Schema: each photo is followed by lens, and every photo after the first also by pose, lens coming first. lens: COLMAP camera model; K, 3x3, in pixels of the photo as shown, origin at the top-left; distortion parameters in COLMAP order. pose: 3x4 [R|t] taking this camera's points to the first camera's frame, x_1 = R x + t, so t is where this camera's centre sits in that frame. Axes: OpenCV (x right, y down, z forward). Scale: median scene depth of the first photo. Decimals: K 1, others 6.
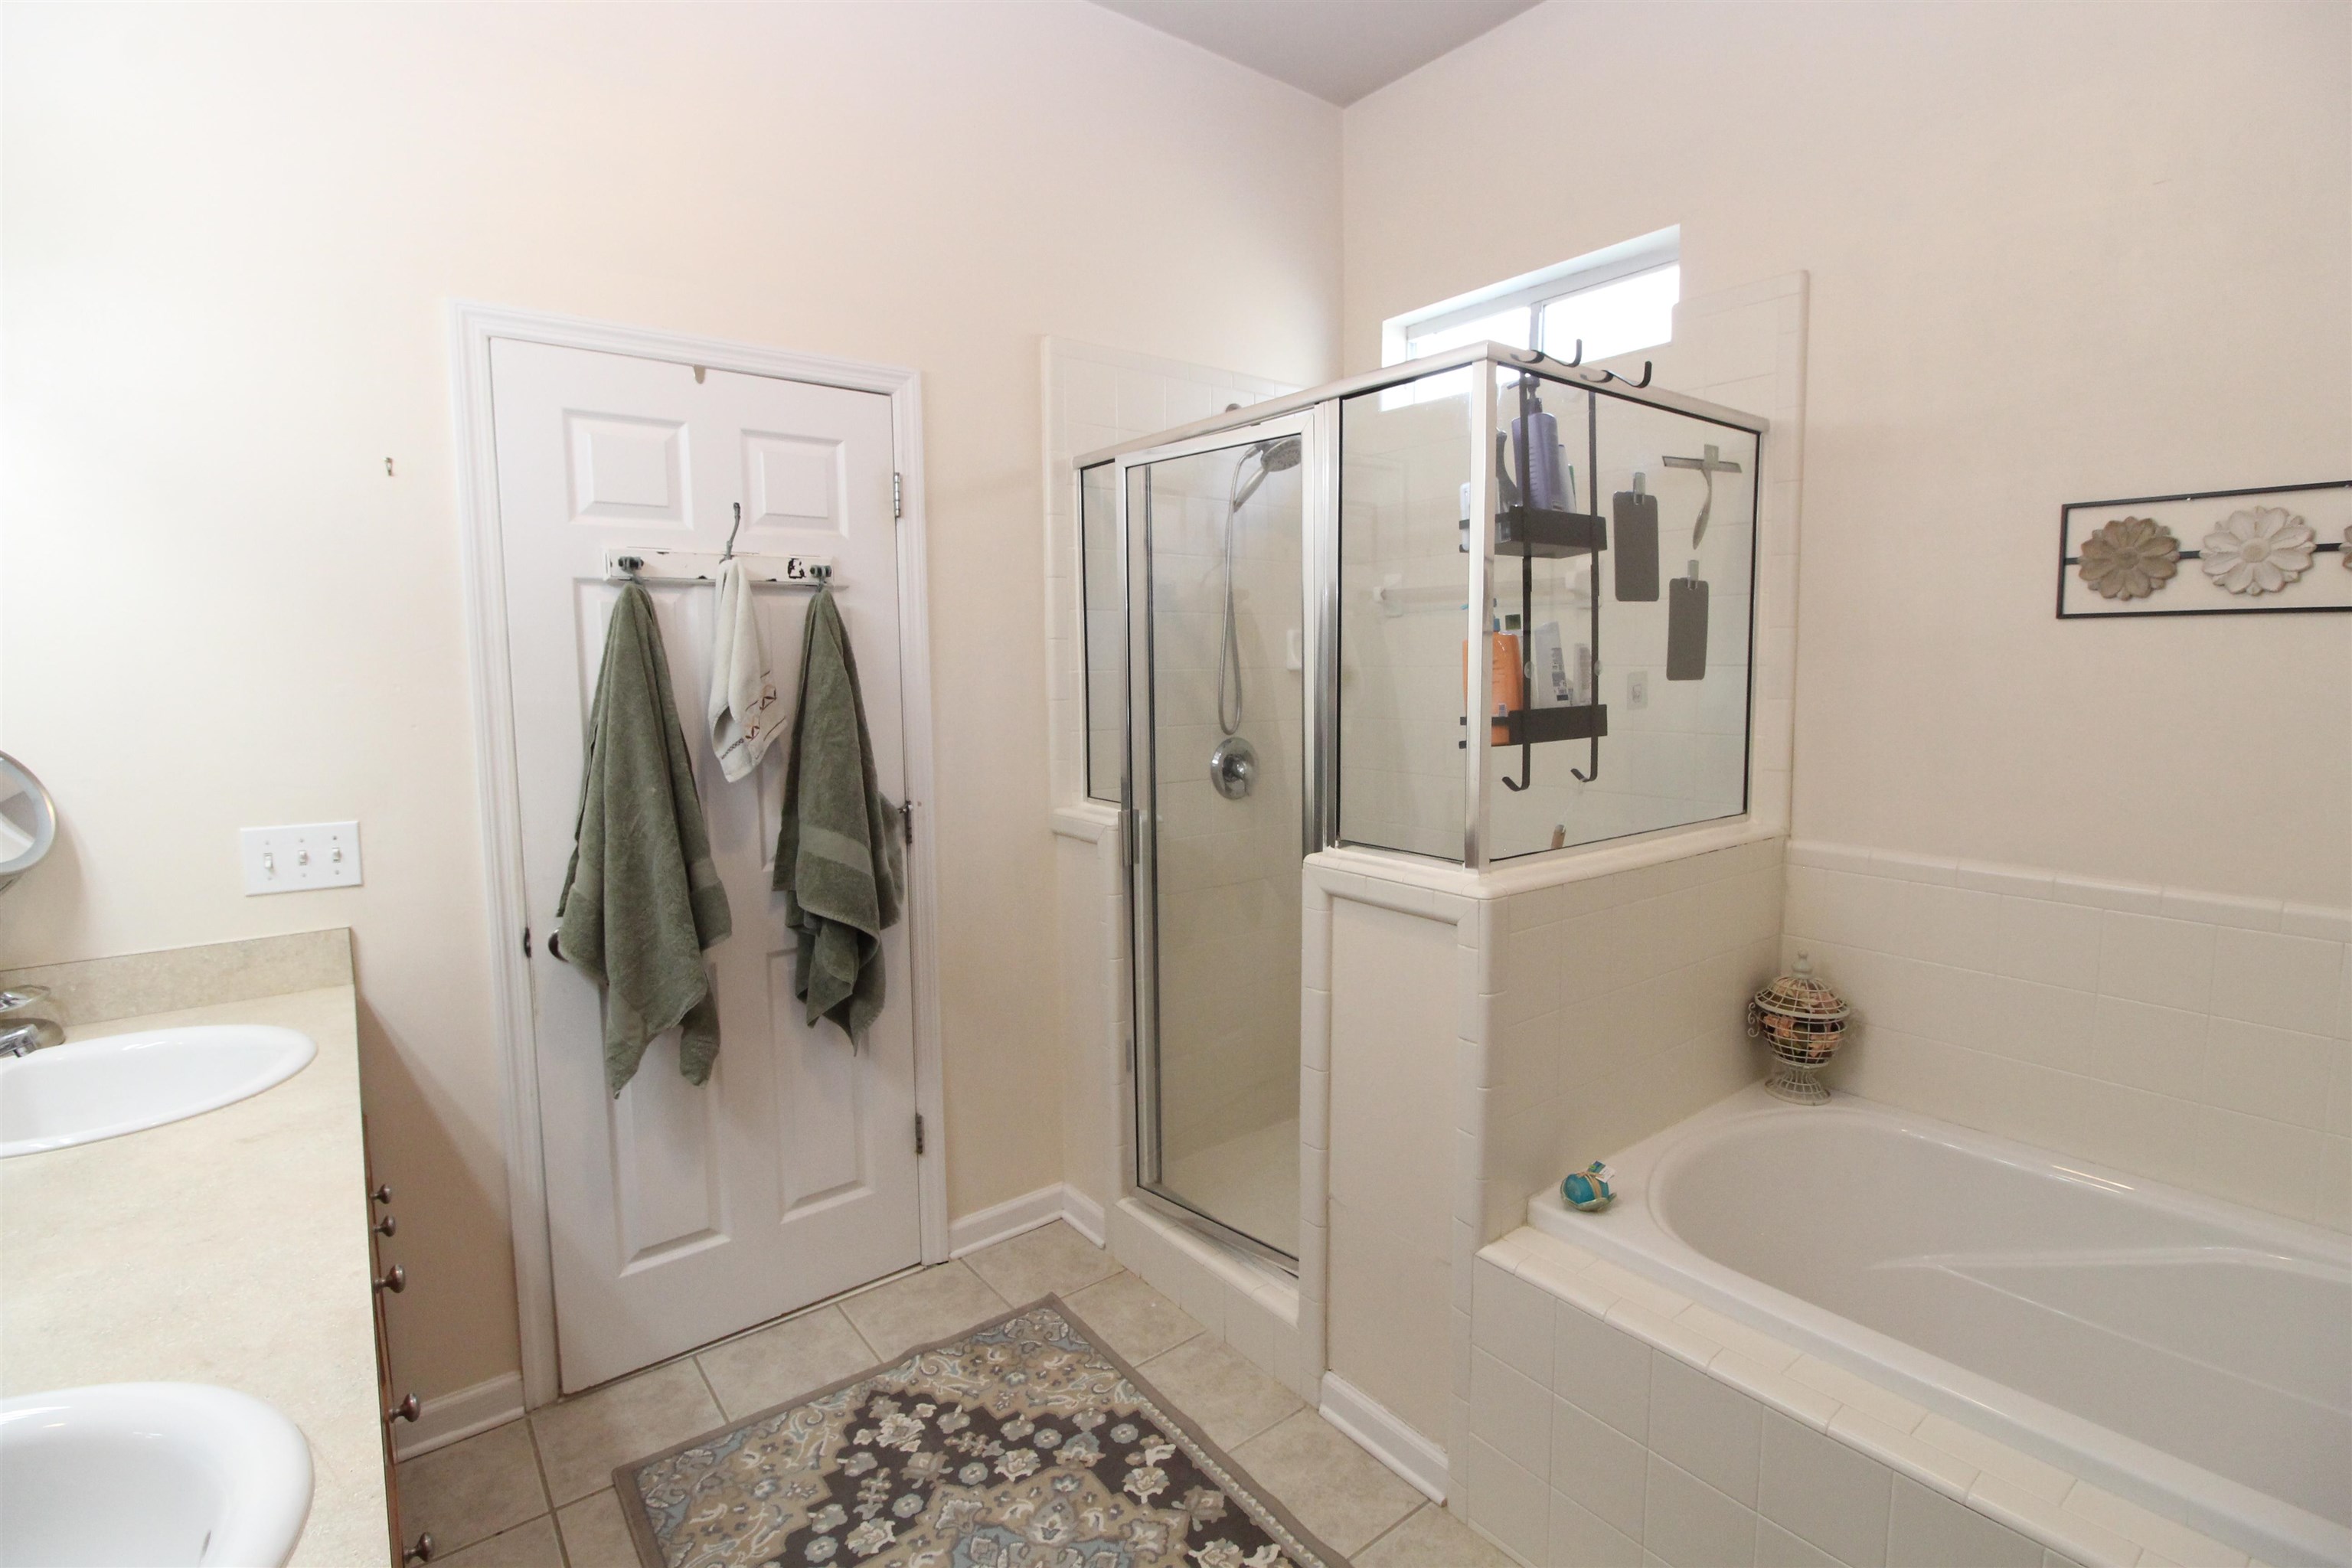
lens RADIAL K [[1089.0, 0, 1176.8], [0, 1089.0, 773.8], [0, 0, 1]] dist [0.000126, -0.012547]
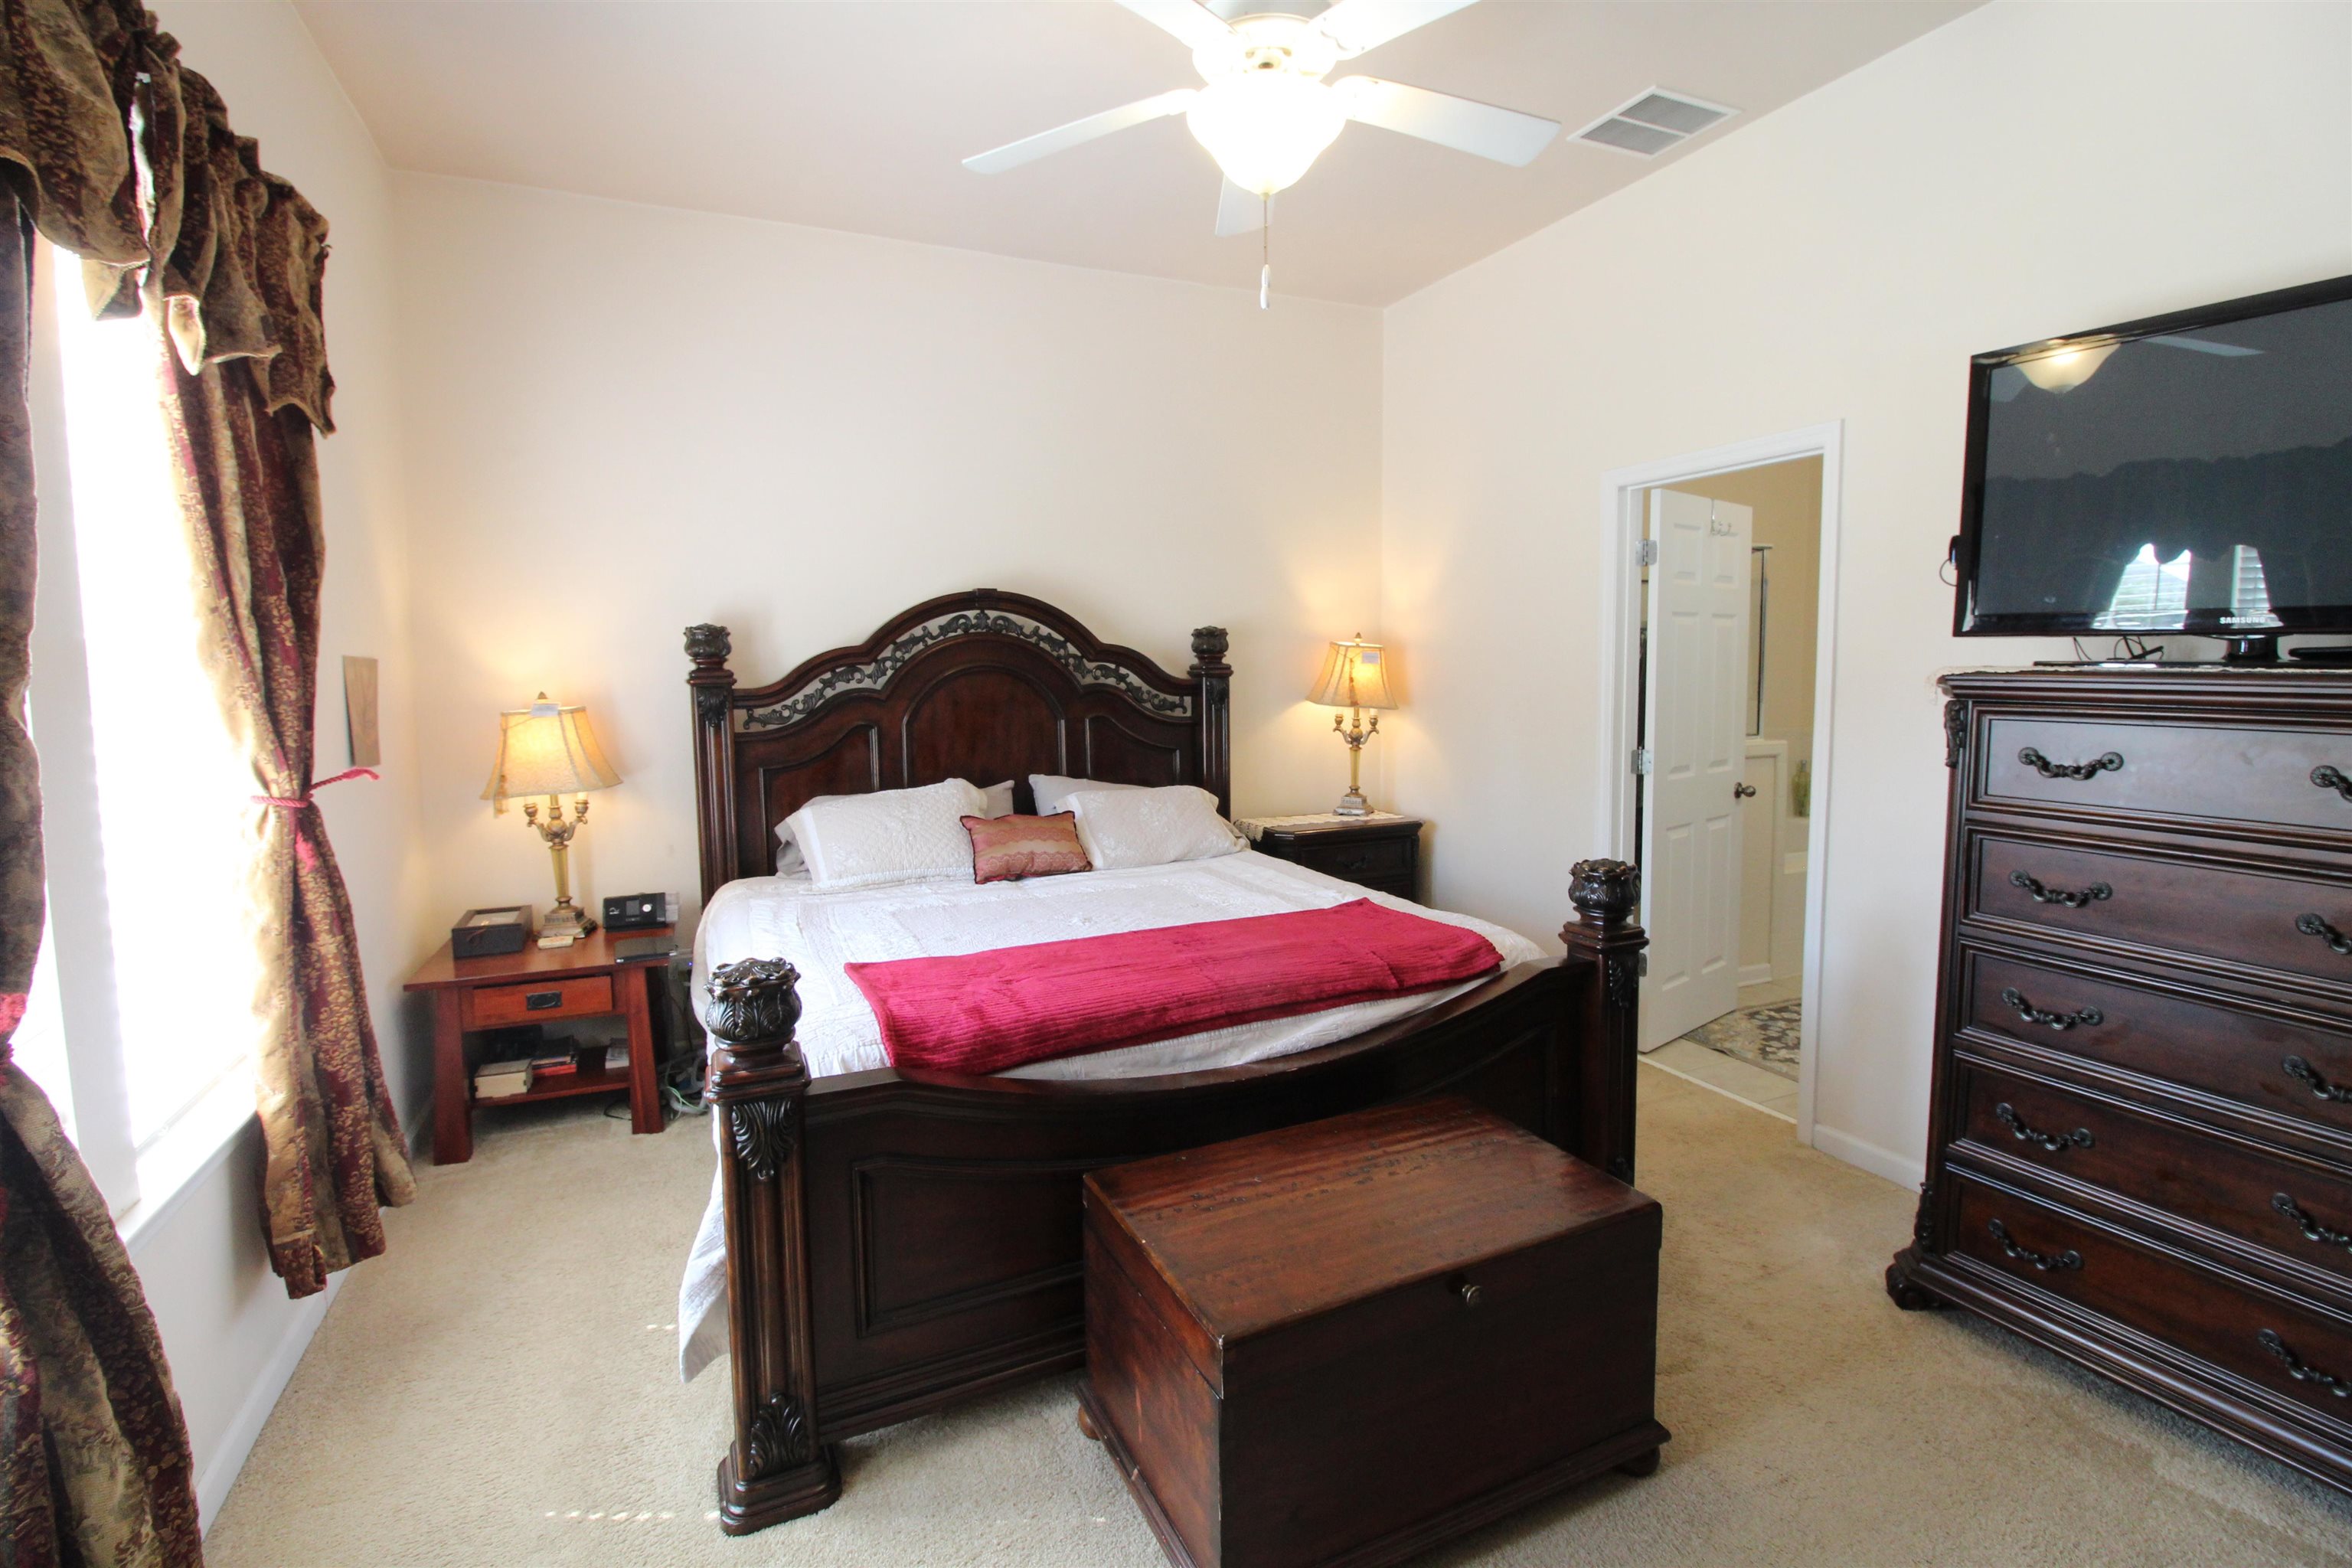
lens RADIAL K [[1089.0, 0, 1180.3], [0, 1089.0, 775.4], [0, 0, 1]] dist [0.000126, -0.012547]
pose [[0.224448, -0.090420, 0.970282, -2.362202], [0.110384, 0.991637, 0.066875, -0.161341], [-0.968214, 0.092094, 0.232552, 1.543465]]
